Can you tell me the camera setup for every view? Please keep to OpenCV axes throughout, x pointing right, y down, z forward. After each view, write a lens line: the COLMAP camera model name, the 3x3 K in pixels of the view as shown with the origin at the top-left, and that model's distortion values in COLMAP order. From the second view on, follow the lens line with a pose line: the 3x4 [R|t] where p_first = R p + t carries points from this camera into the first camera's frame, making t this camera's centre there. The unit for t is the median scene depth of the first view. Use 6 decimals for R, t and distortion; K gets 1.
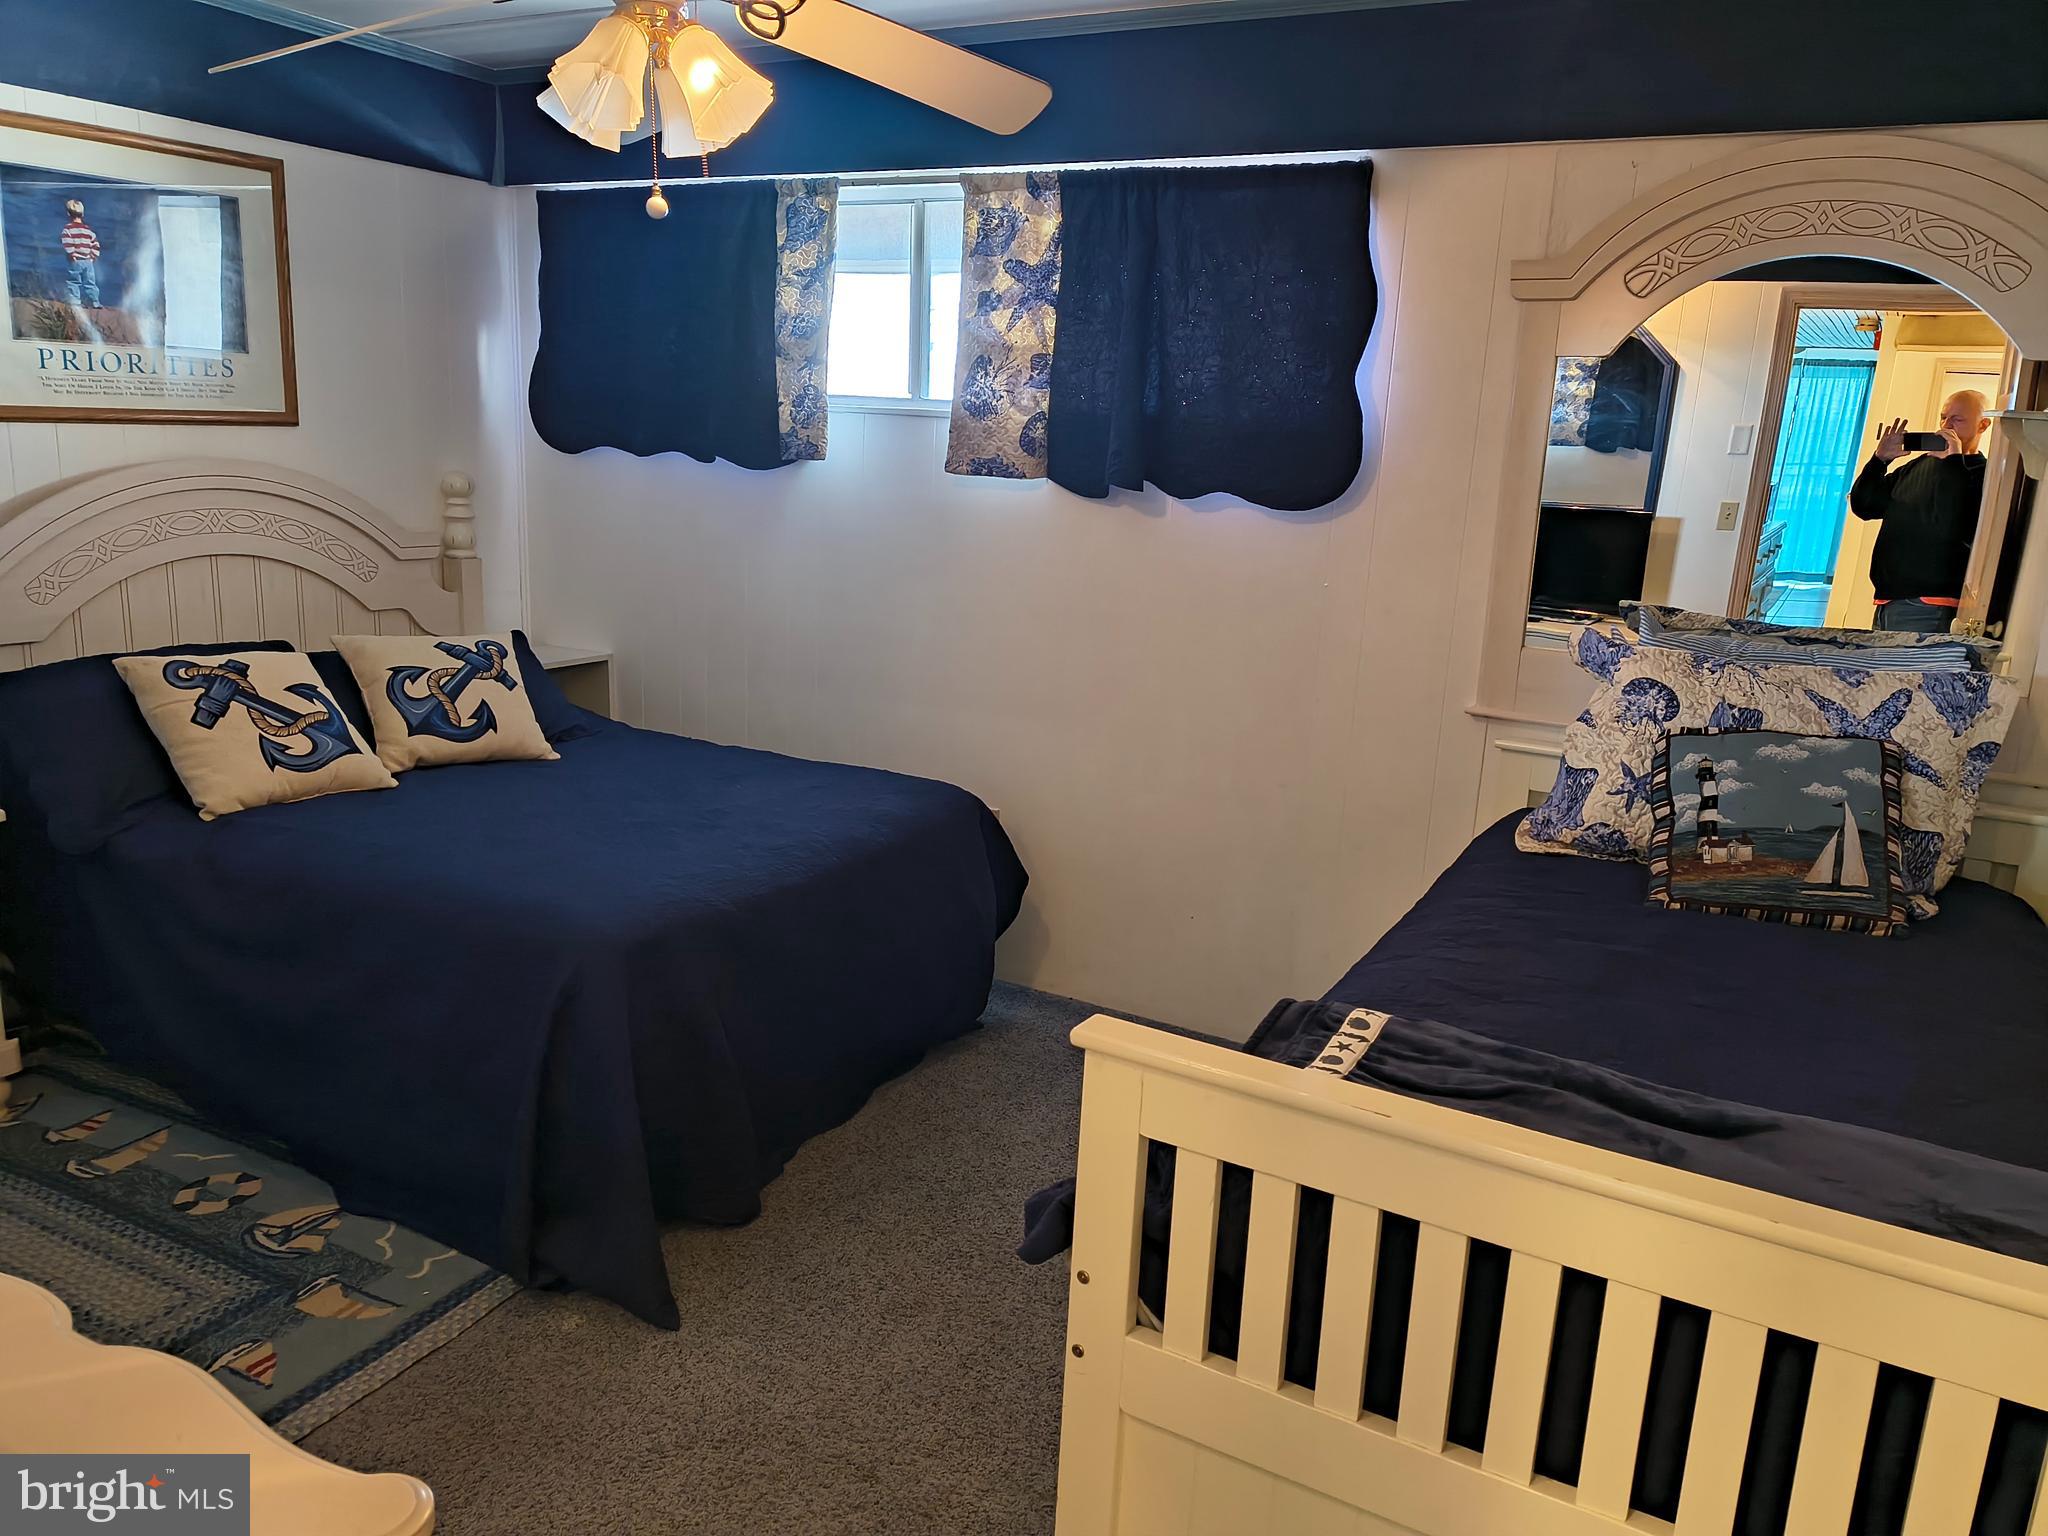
lens RADIAL K [[1481.7, 0, 1027.8], [0, 1481.7, 763.8], [0, 0, 1]] dist [0.012781, -0.013333]
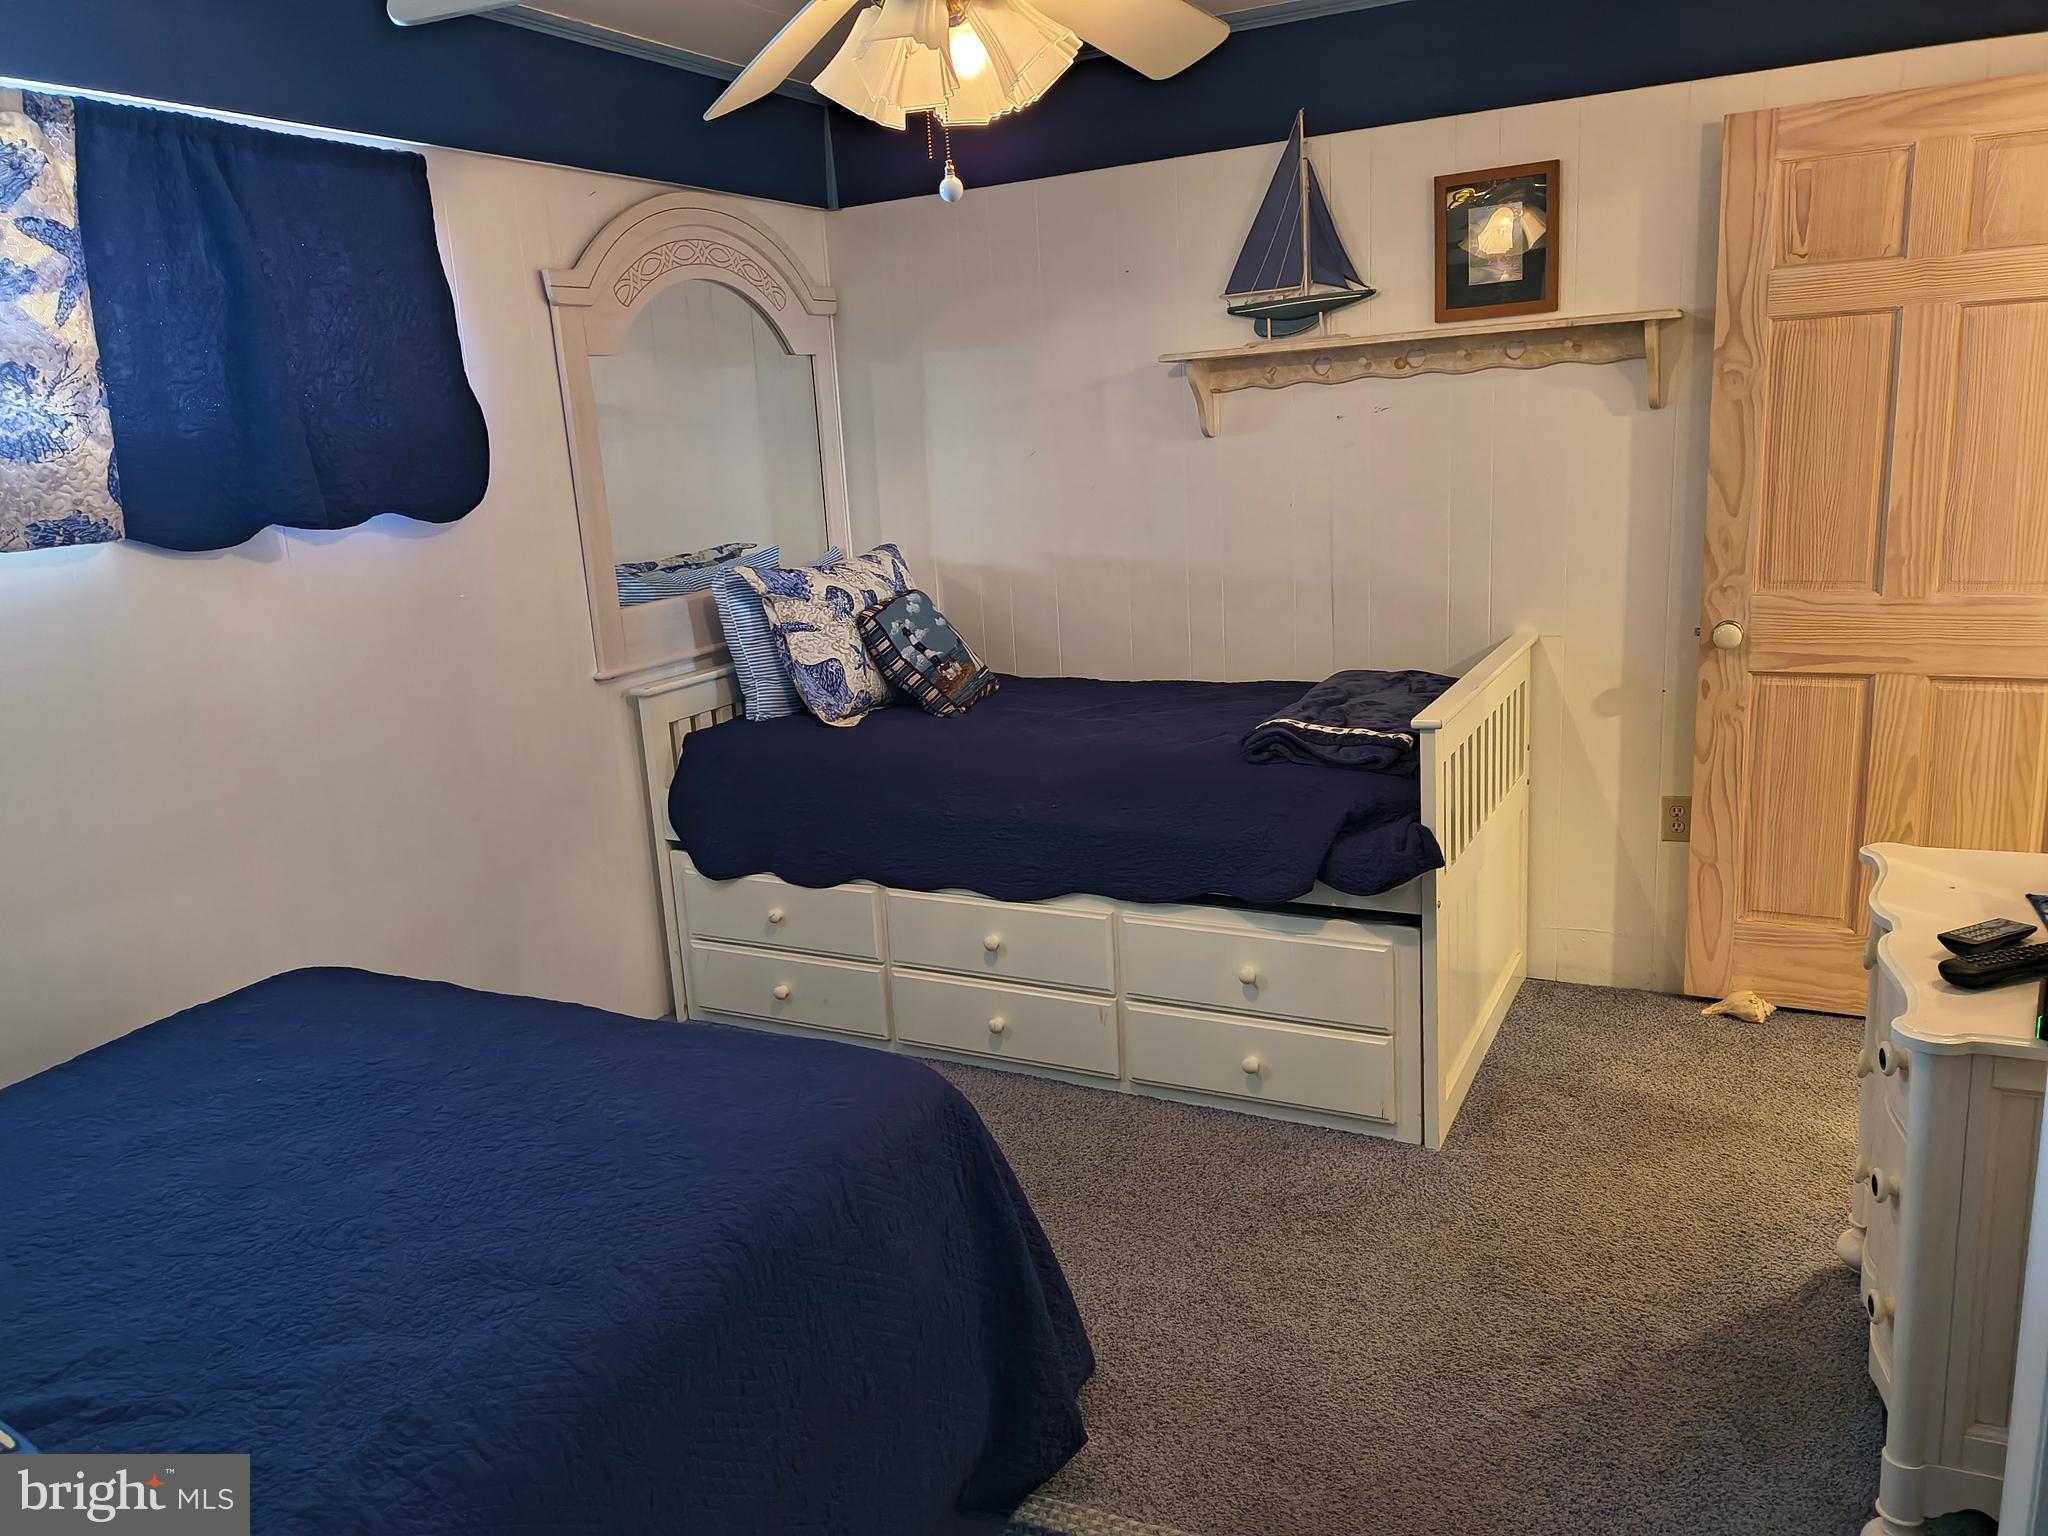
lens RADIAL K [[1481.7, 0, 1029.7], [0, 1481.7, 771.5], [0, 0, 1]] dist [0.012781, -0.013333]
pose [[-0.032387, -0.277289, 0.960241, -0.727772], [0.275186, 0.921138, 0.275278, -0.171528], [-0.960845, 0.273160, 0.046473, 0.606774]]
